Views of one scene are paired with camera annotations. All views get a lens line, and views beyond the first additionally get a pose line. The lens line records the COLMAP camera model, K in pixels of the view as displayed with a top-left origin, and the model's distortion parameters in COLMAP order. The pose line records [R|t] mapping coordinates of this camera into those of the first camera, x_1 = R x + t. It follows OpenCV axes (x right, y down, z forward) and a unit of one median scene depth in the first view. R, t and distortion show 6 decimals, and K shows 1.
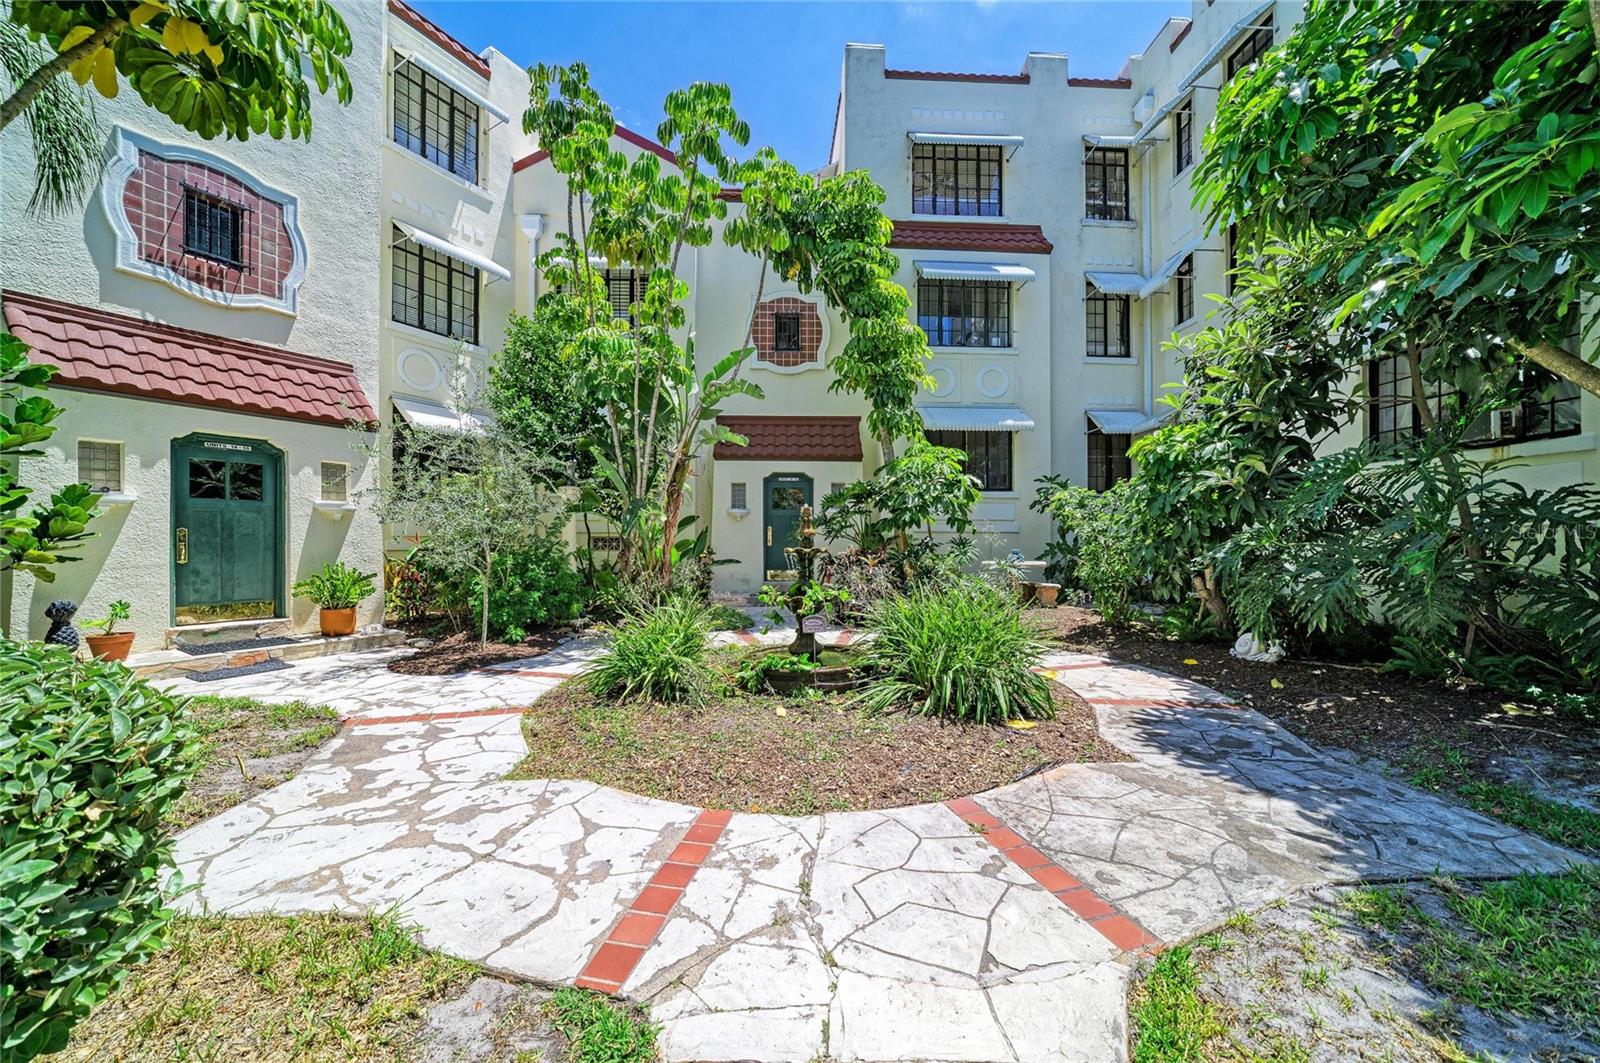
lens RADIAL K [[660.7, 0, 810.5], [0, 660.7, 530.7], [0, 0, 1]] dist [-0.001918, 0.000277]
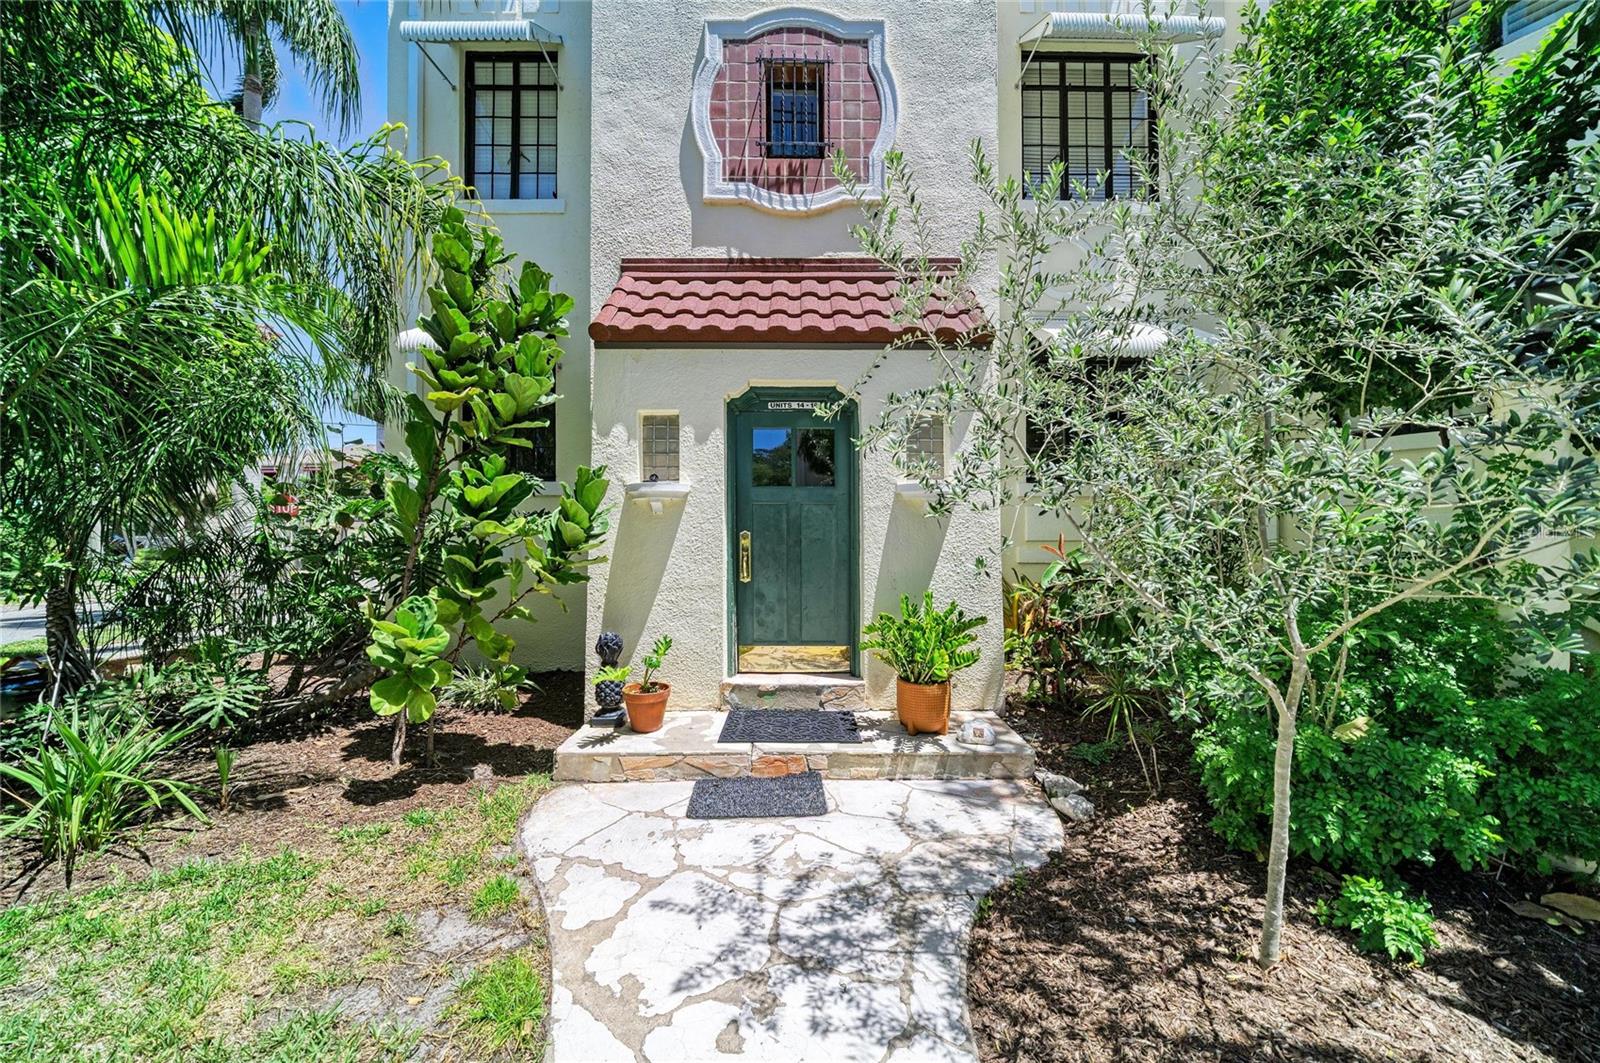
lens RADIAL K [[660.7, 0, 810.5], [0, 660.7, 530.7], [0, 0, 1]] dist [-0.001918, 0.000277]
pose [[0.612203, -0.007572, -0.790664, -0.347327], [0.013604, 0.999907, 0.000958, -0.003040], [0.790583, -0.011343, 0.612249, 0.598935]]
